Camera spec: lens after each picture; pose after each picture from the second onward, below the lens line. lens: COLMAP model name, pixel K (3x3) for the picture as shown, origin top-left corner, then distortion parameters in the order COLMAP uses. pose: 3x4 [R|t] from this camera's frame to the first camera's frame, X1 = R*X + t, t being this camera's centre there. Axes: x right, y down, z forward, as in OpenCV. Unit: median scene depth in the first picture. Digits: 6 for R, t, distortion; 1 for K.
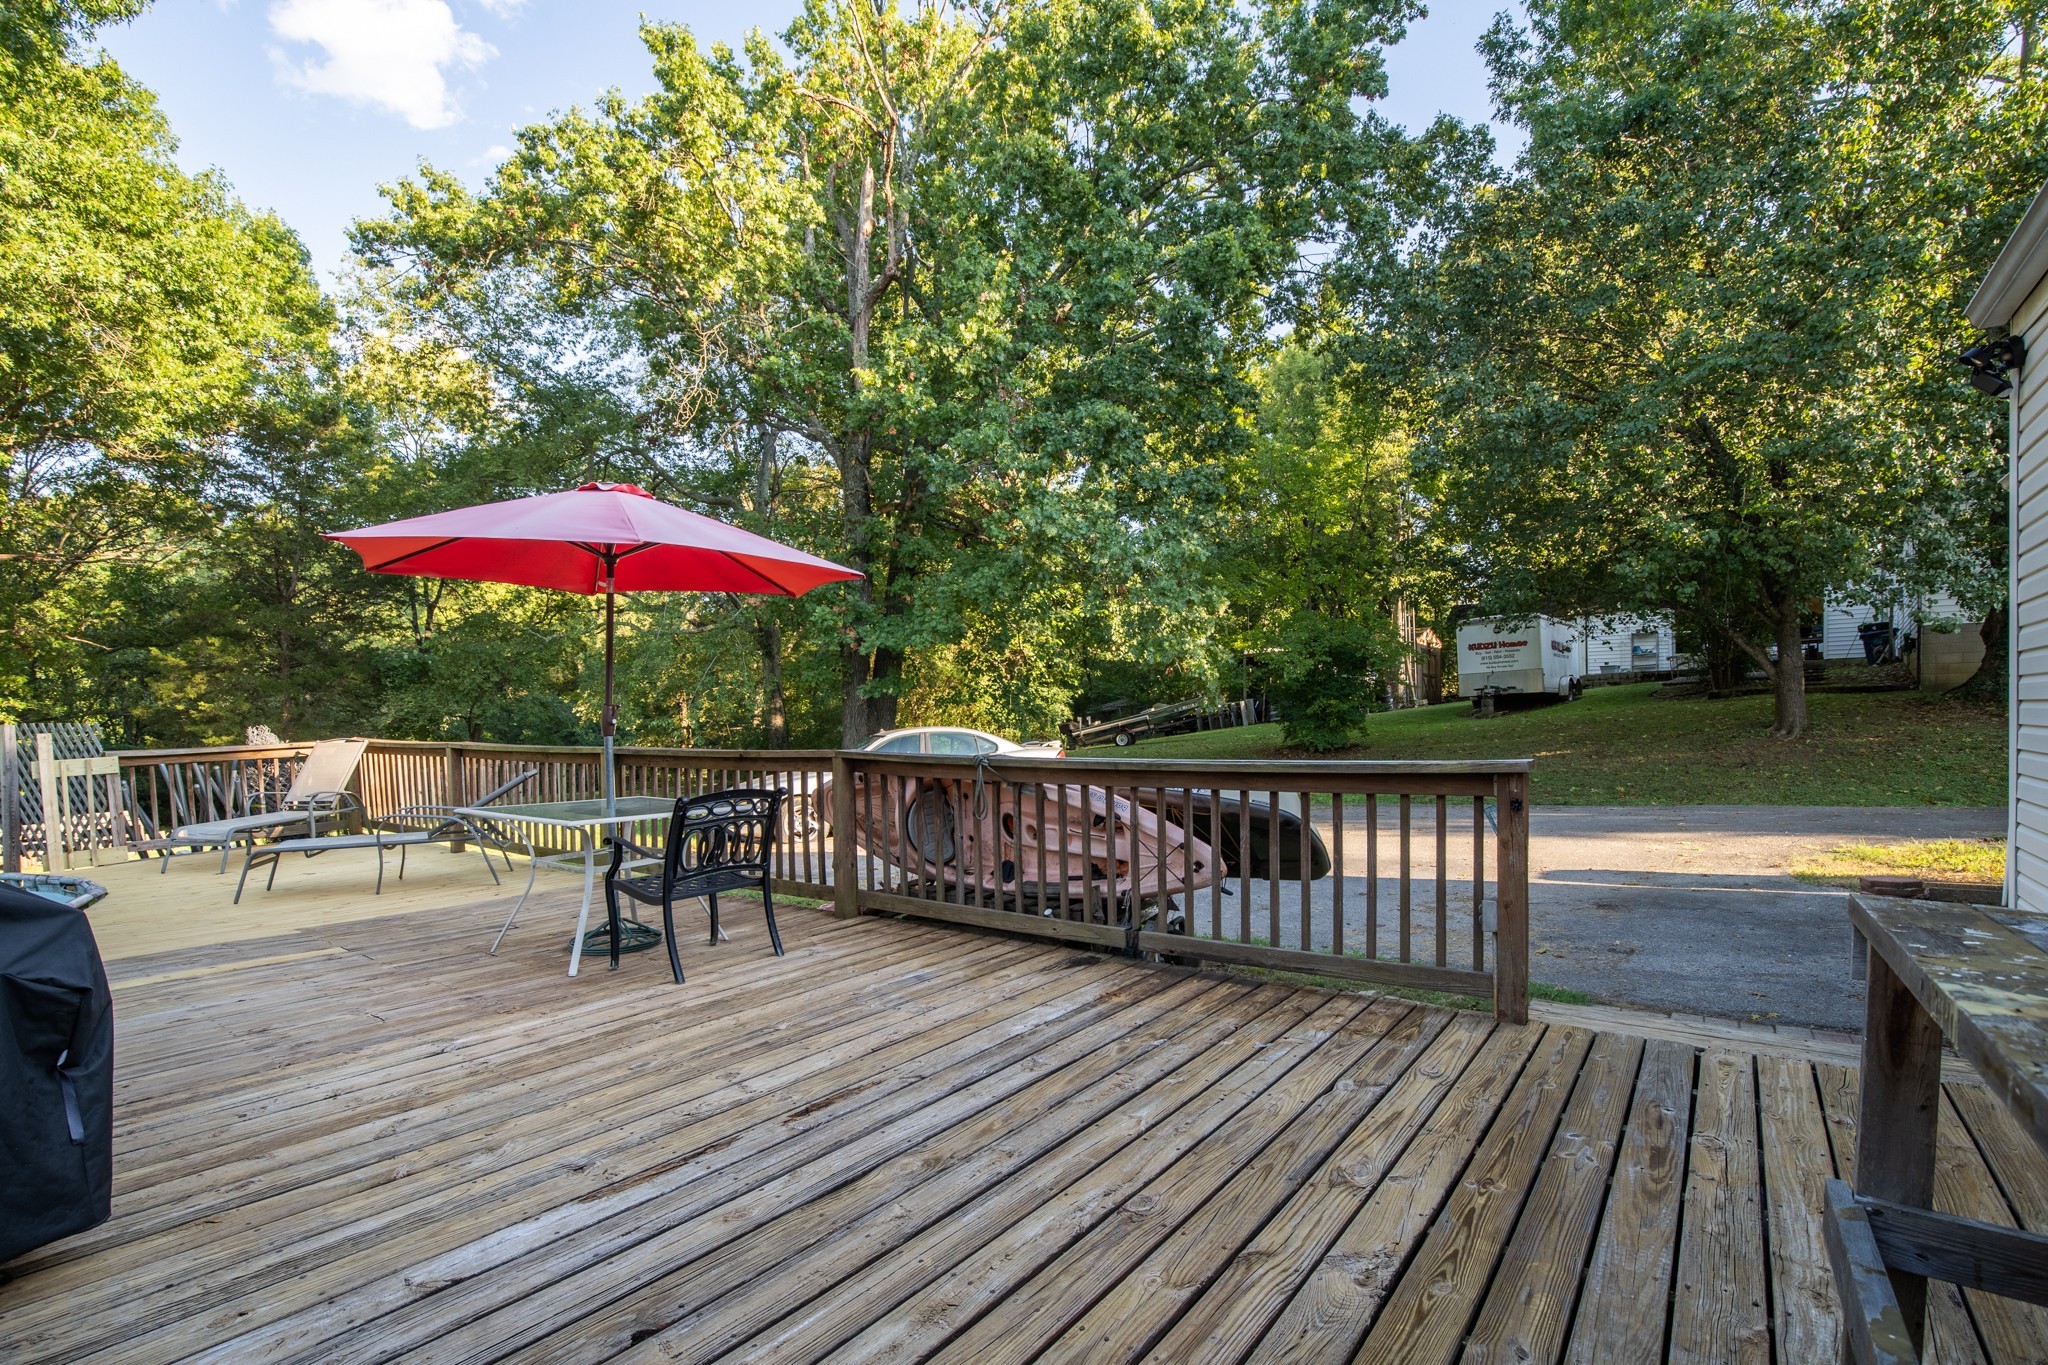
lens RADIAL K [[1062.7, 0, 1039.5], [0, 1062.7, 739.7], [0, 0, 1]] dist [-0.018516, 0.000489]
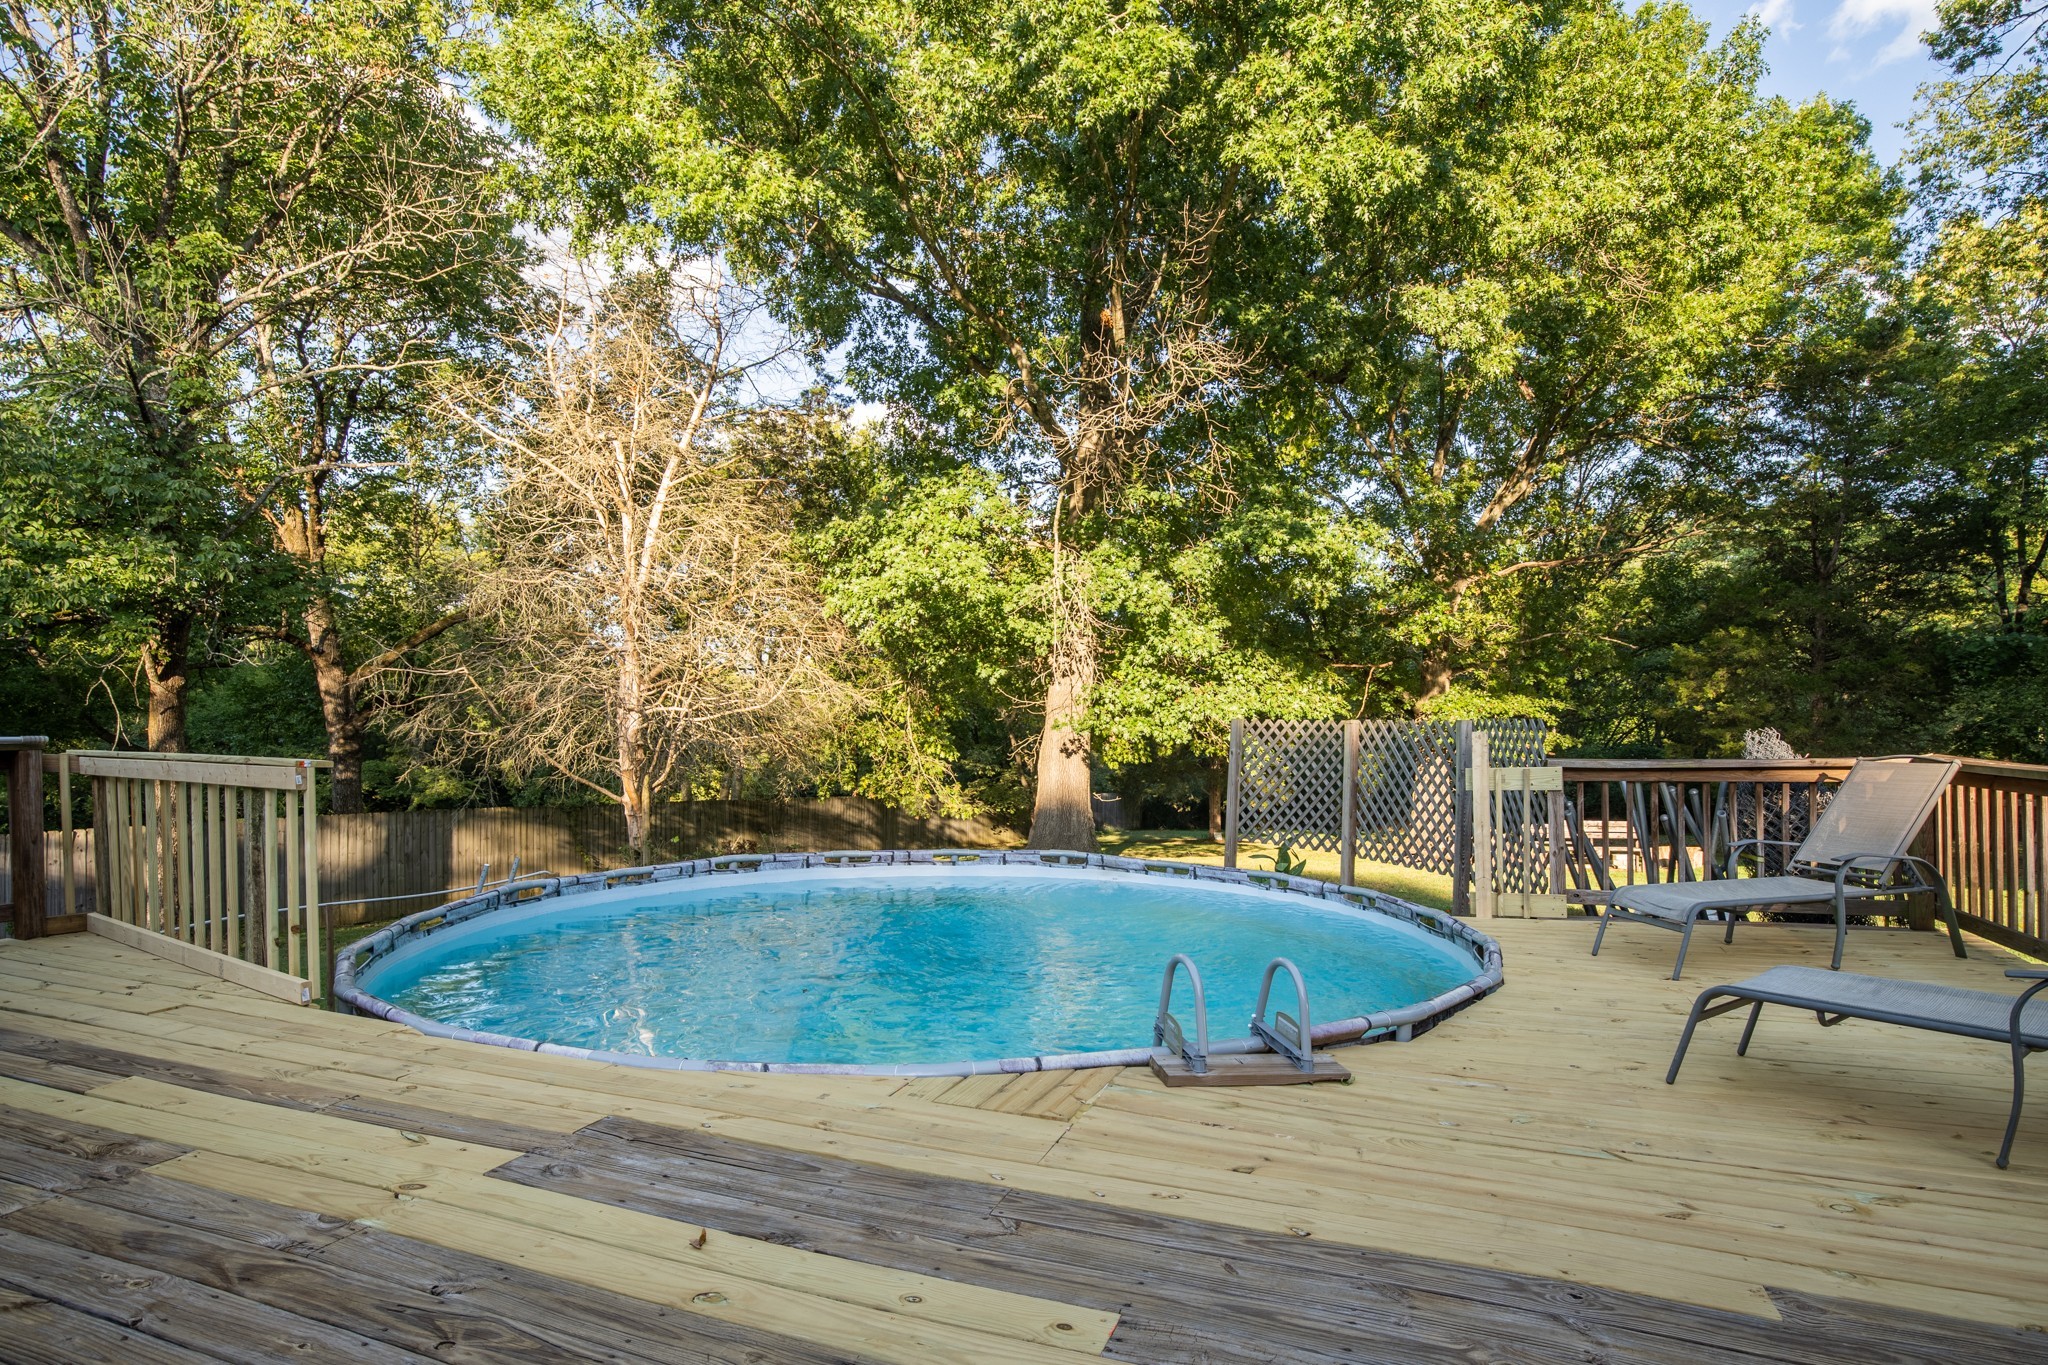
lens RADIAL K [[1062.7, 0, 1039.5], [0, 1062.7, 739.7], [0, 0, 1]] dist [-0.018516, 0.000489]
pose [[0.305339, 0.032061, -0.951704, -0.518207], [-0.037131, 0.999074, 0.021744, -0.007794], [0.951519, 0.028699, 0.306247, 0.746581]]
